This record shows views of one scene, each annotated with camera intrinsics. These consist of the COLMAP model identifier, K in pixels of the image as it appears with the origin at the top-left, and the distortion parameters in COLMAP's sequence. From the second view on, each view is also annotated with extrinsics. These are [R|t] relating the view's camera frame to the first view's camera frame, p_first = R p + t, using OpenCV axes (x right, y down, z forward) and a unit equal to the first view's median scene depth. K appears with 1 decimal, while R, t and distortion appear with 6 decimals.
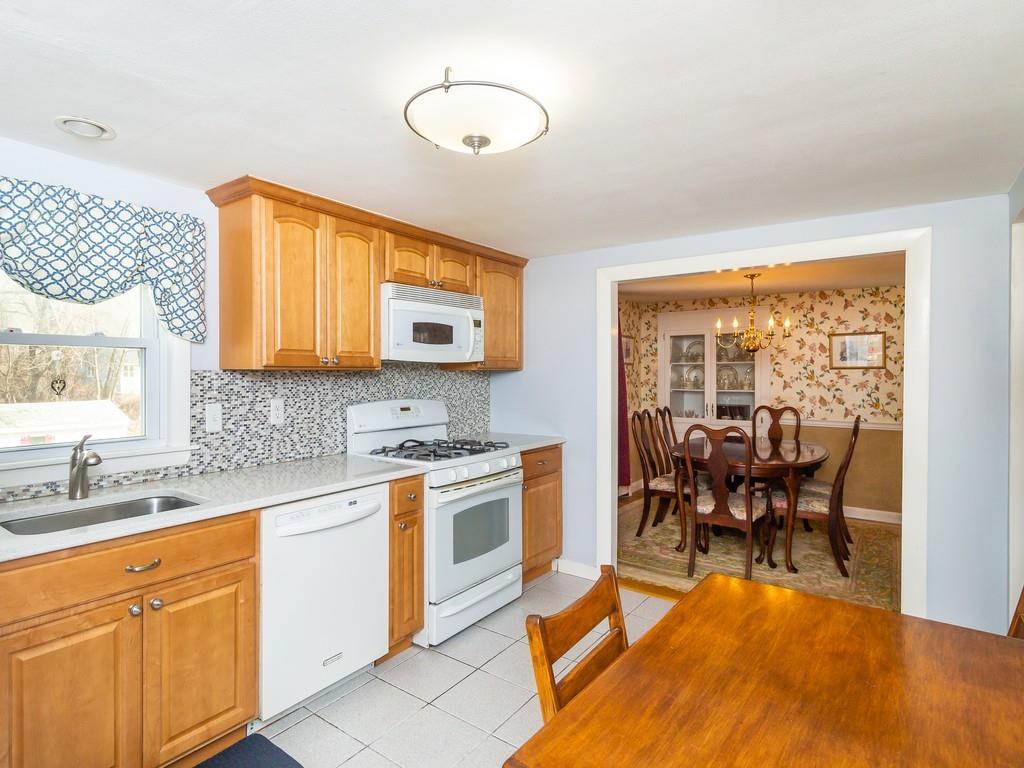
lens RADIAL K [[543.4, 0, 516.2], [0, 543.4, 376.9], [0, 0, 1]] dist [0.005631, -0.000124]
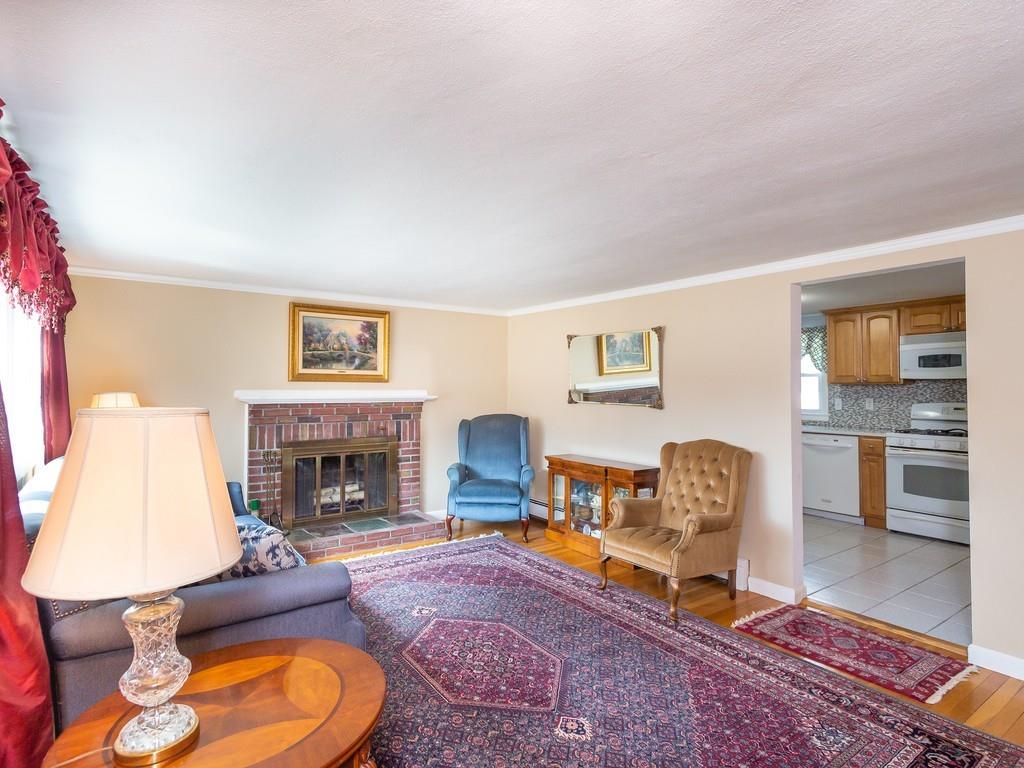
lens RADIAL K [[543.4, 0, 516.2], [0, 543.4, 376.9], [0, 0, 1]] dist [0.005631, -0.000124]
pose [[-0.331002, -0.023881, -0.943328, 1.994681], [-0.014923, 0.999687, -0.020071, 0.021057], [0.943512, 0.007434, -0.331254, 0.392559]]
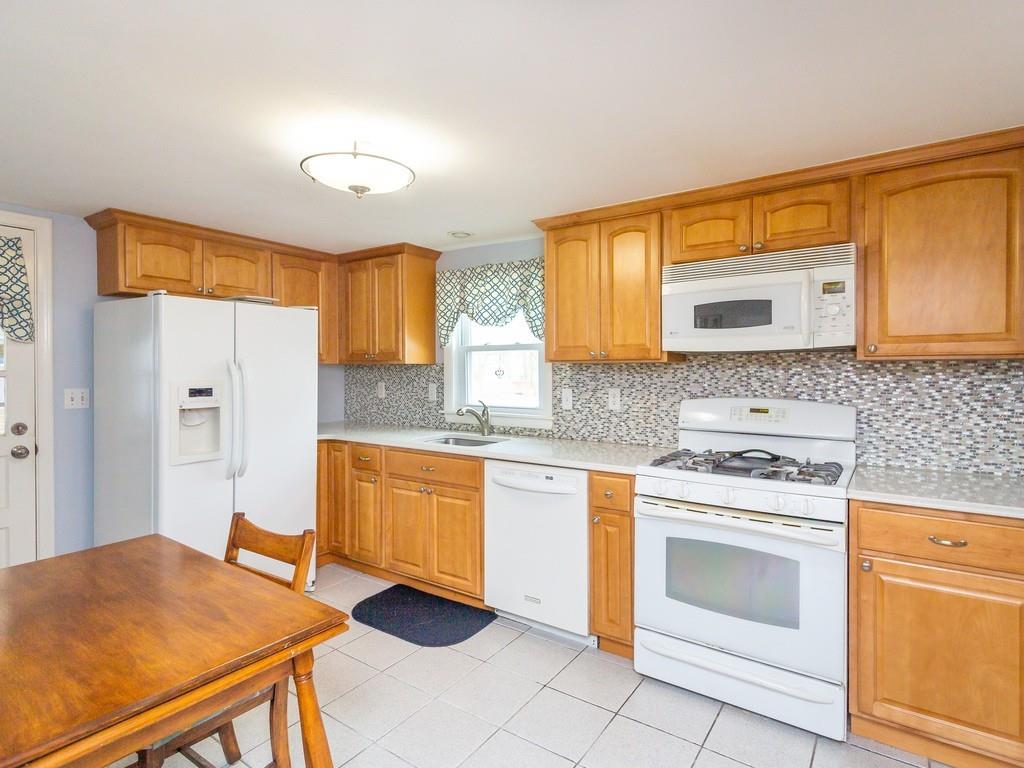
lens RADIAL K [[543.4, 0, 516.2], [0, 543.4, 376.9], [0, 0, 1]] dist [0.005631, -0.000124]
pose [[0.015727, 0.013230, -0.999789, 0.703447], [-0.010304, 0.999862, 0.013069, 0.003429], [0.999823, 0.010097, 0.015861, 0.756751]]
